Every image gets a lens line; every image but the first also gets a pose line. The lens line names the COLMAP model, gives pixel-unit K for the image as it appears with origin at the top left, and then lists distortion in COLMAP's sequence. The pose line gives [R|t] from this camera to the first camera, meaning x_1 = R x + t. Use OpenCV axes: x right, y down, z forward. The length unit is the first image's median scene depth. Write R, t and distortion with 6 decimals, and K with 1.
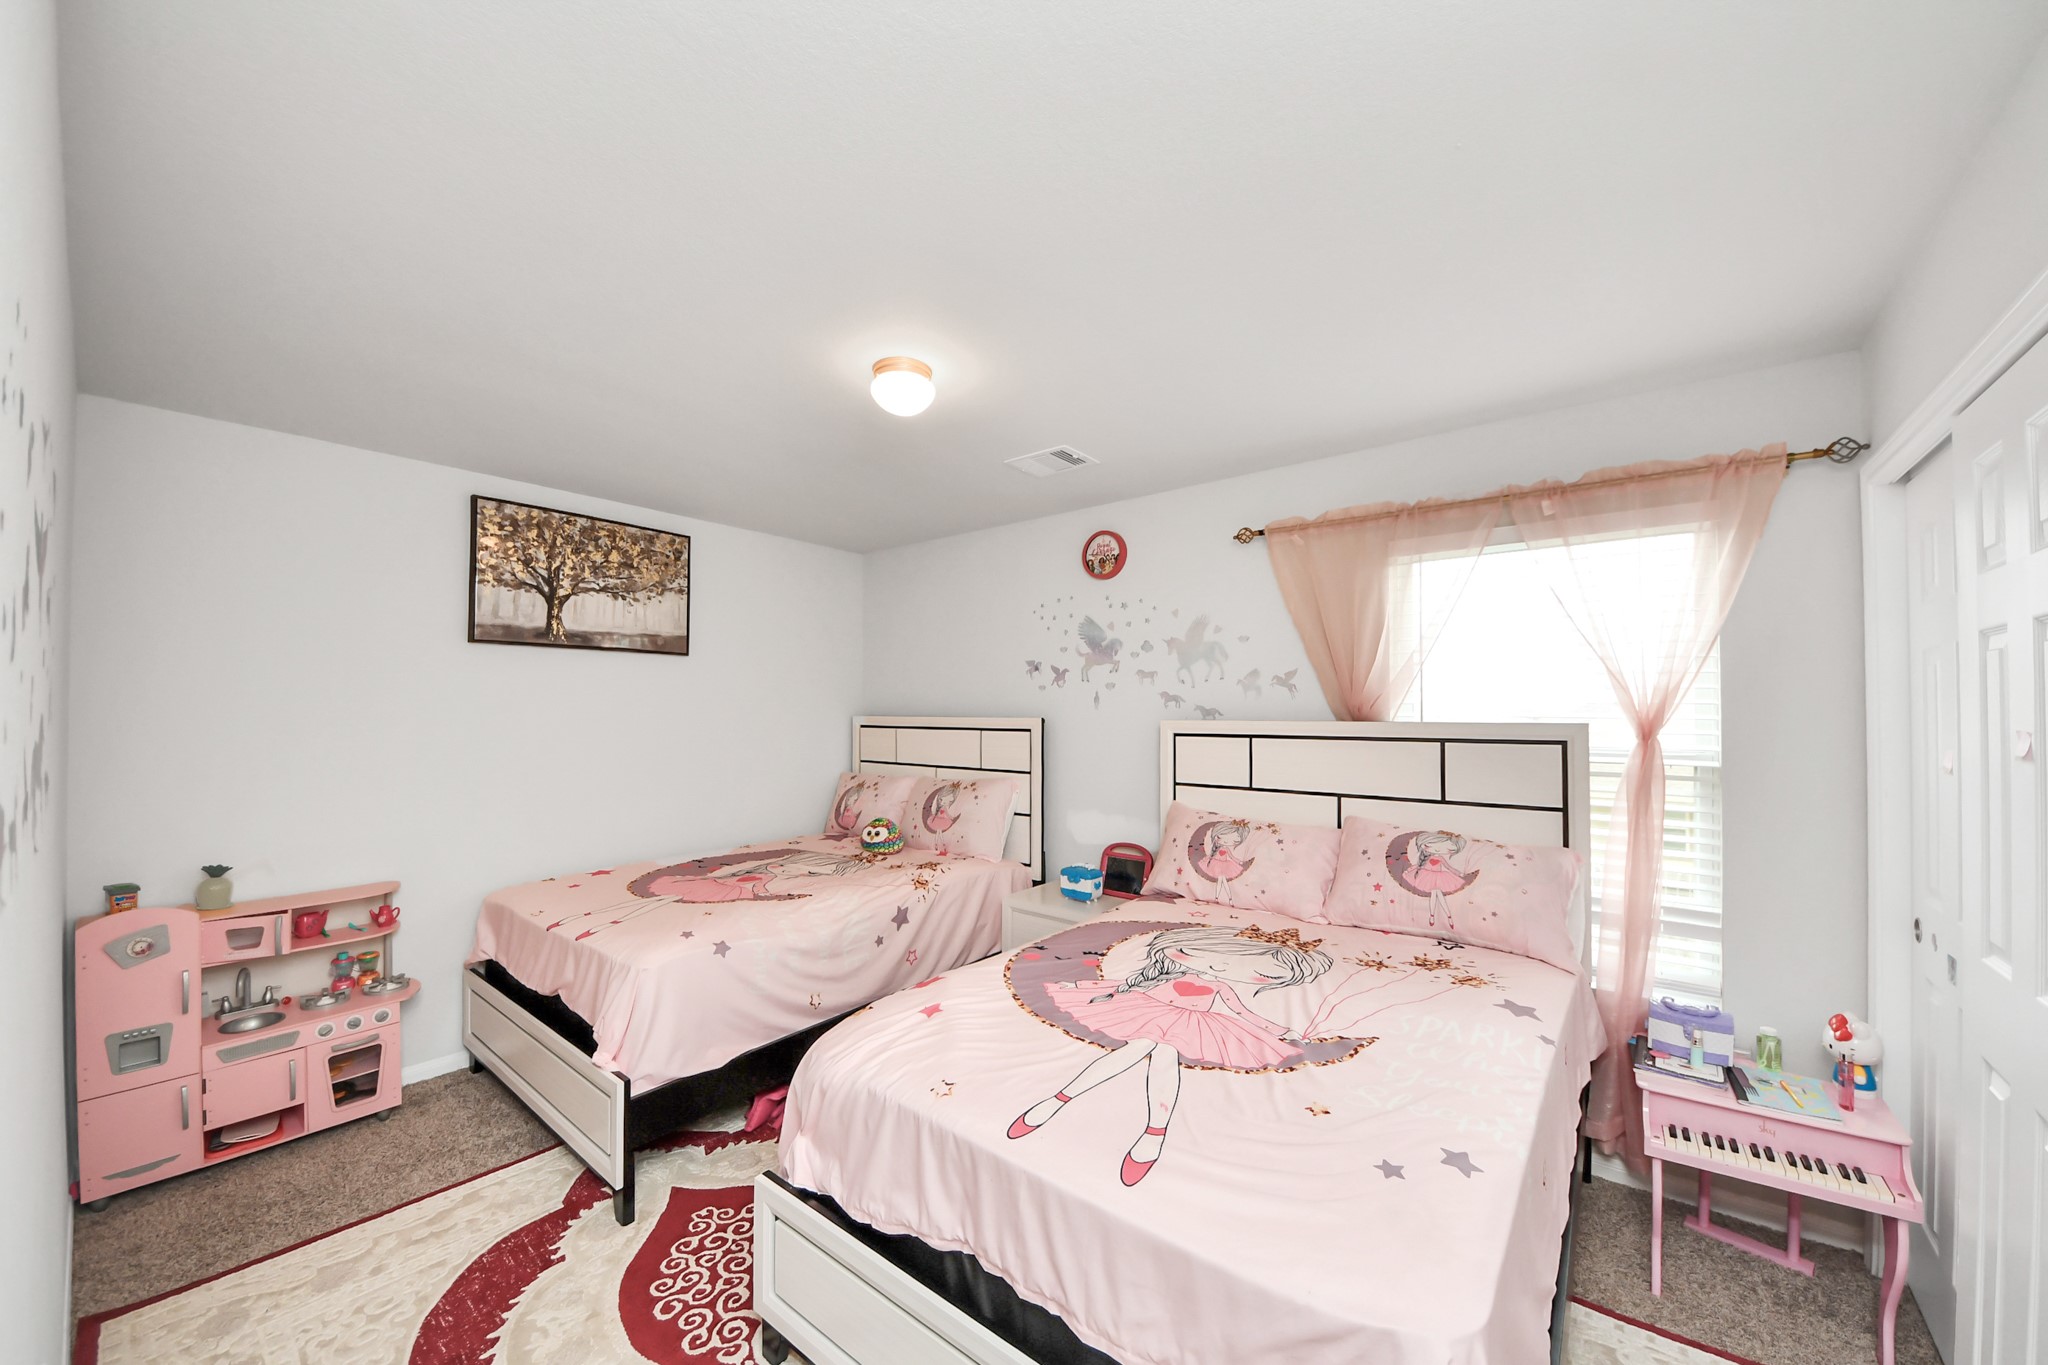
lens RADIAL K [[748.2, 0, 1015.7], [0, 748.2, 700.8], [0, 0, 1]] dist [-0.001106, -0.000017]
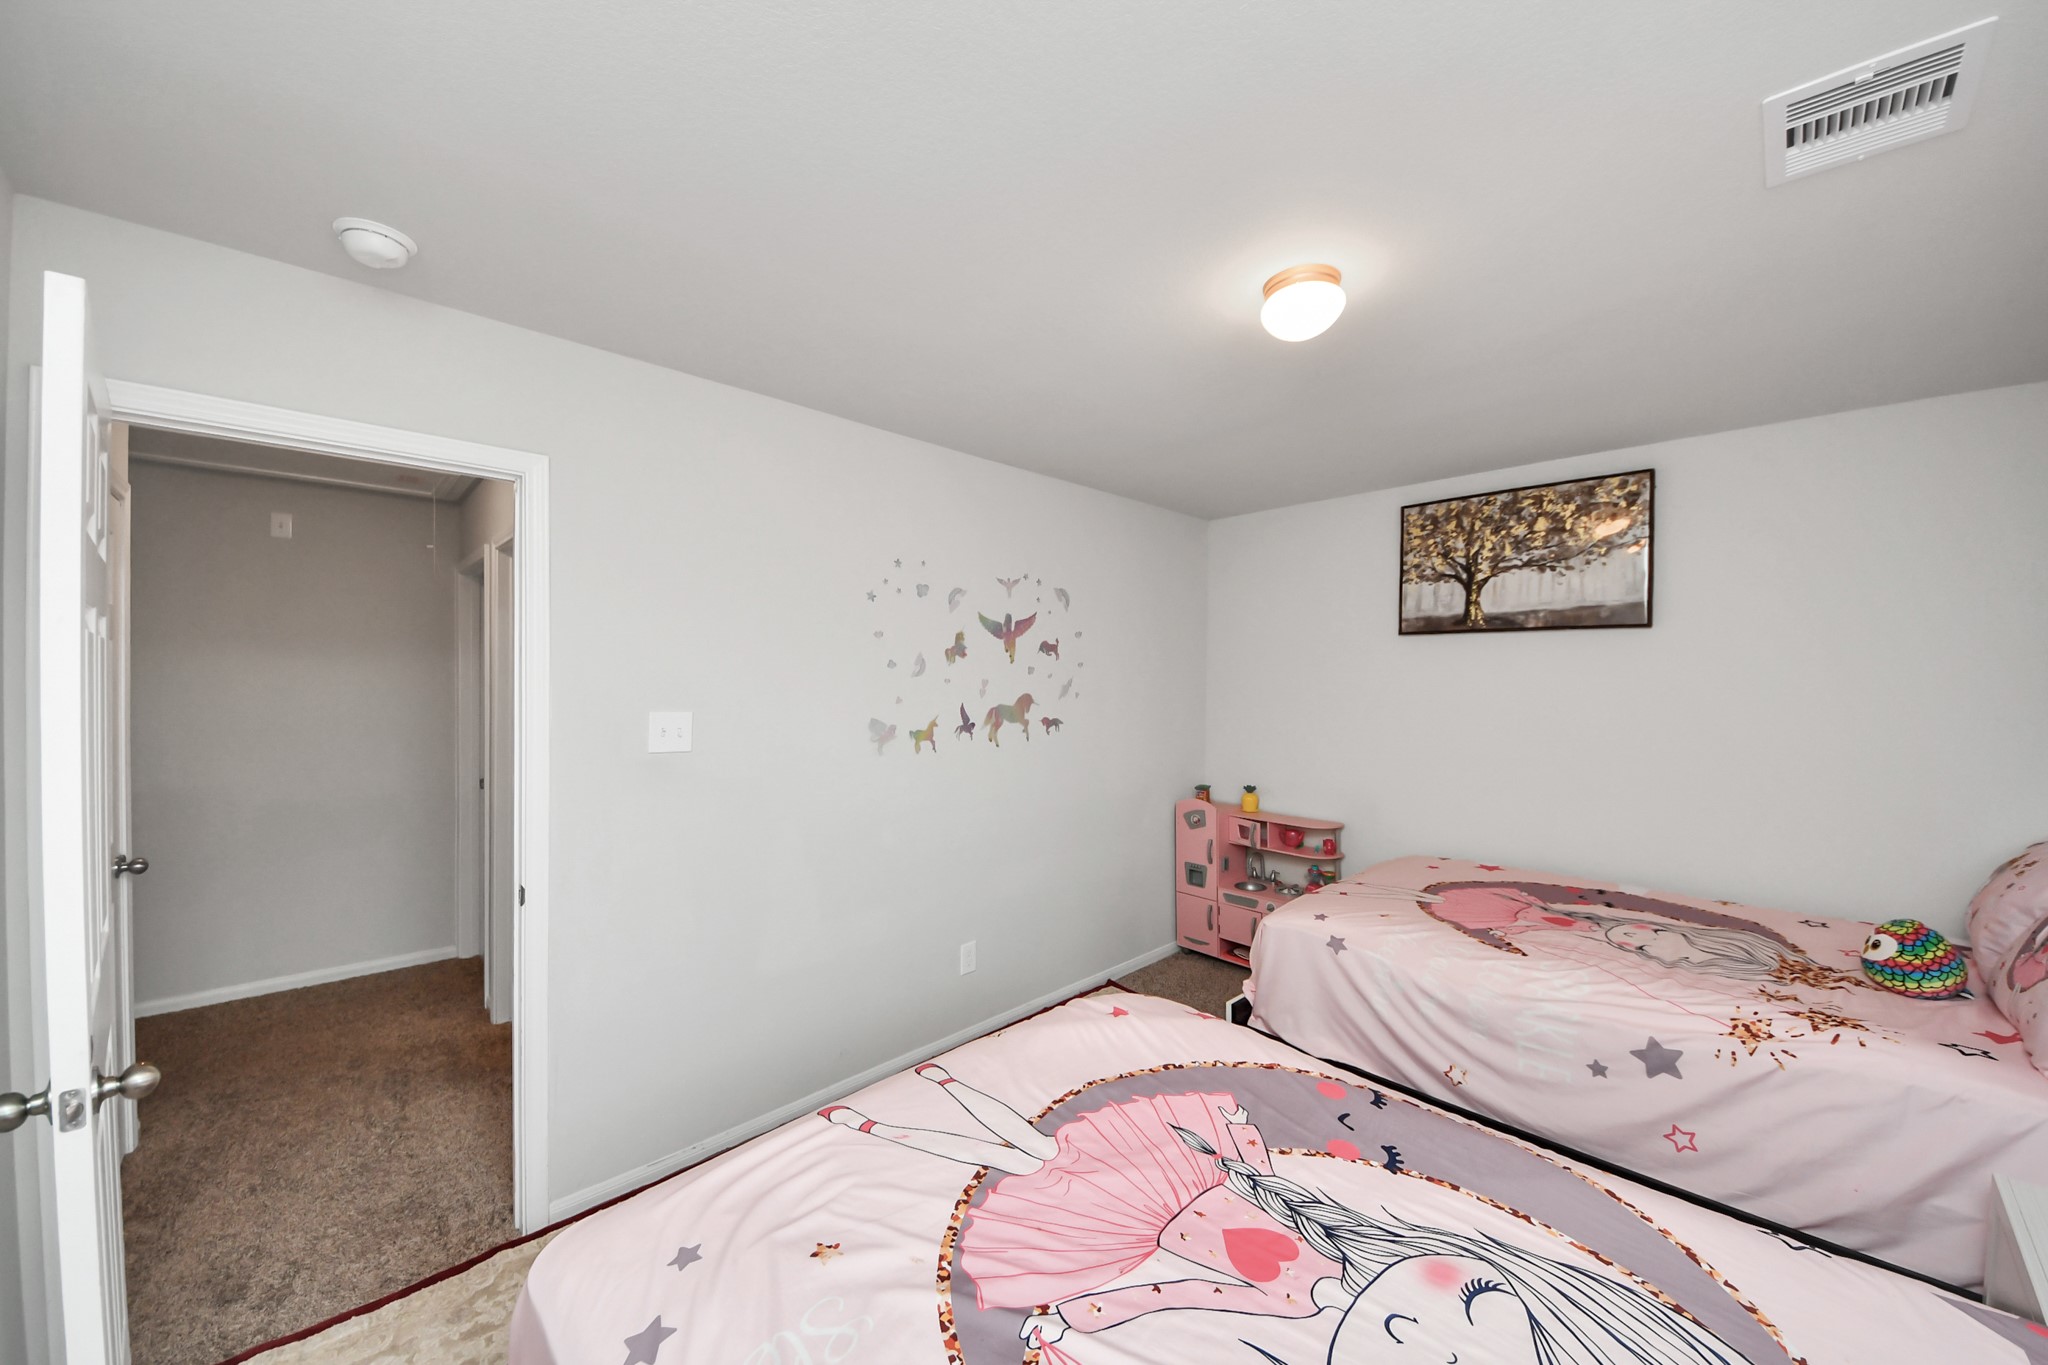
lens RADIAL K [[748.2, 0, 1017.3], [0, 748.2, 683.9], [0, 0, 1]] dist [-0.001106, -0.000017]
pose [[-0.148946, 0.006338, -0.988825, 0.499524], [0.006306, 0.999965, 0.005460, -0.012992], [0.988825, -0.005422, -0.148981, 0.583727]]
